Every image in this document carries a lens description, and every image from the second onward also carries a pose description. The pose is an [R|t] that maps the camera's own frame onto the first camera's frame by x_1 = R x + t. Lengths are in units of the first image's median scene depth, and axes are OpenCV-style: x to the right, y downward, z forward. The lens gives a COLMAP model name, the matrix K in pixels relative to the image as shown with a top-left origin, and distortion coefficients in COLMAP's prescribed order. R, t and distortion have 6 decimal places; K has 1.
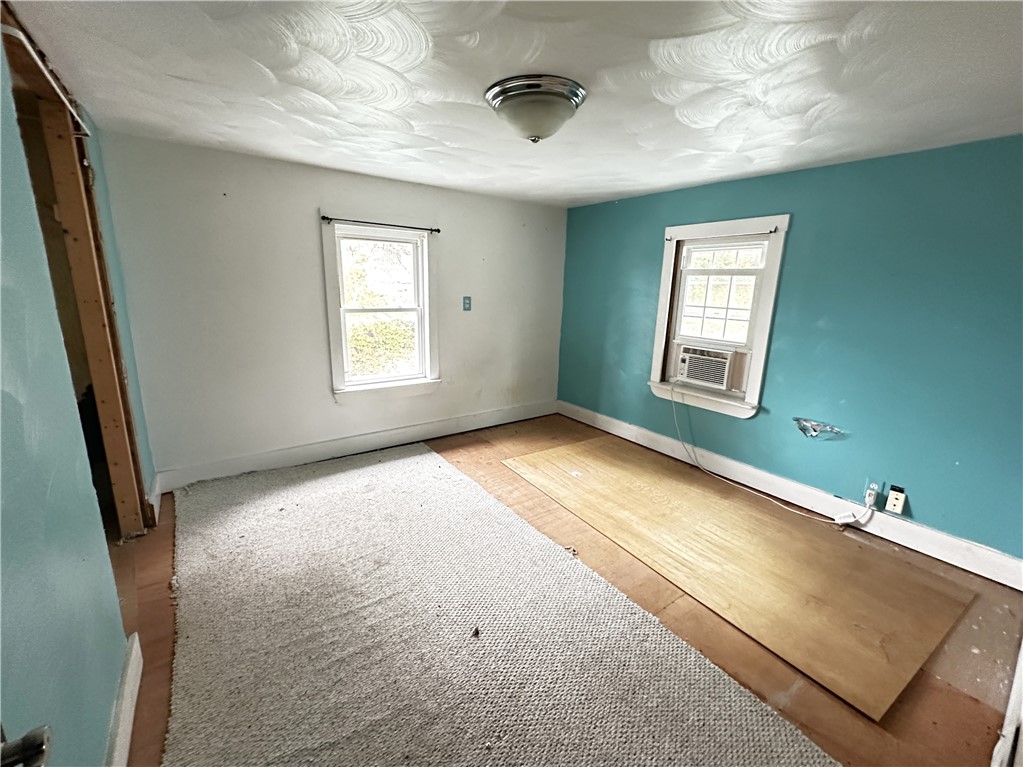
lens RADIAL K [[424.2, 0, 514.2], [0, 424.2, 384.9], [0, 0, 1]] dist [-0.001421, 0.000487]
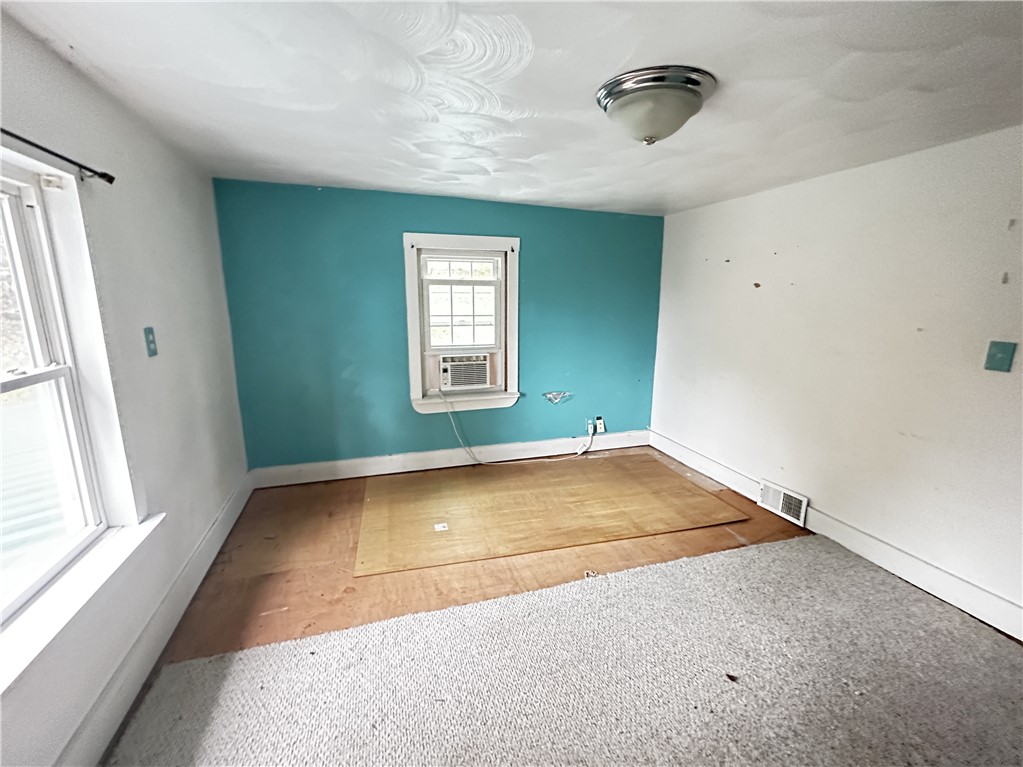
lens RADIAL K [[424.2, 0, 514.2], [0, 424.2, 384.9], [0, 0, 1]] dist [-0.001421, 0.000487]
pose [[0.308445, -0.217332, 0.926082, -0.488262], [0.219664, 0.963511, 0.152953, -0.142982], [-0.925532, 0.156249, 0.344930, 0.518016]]
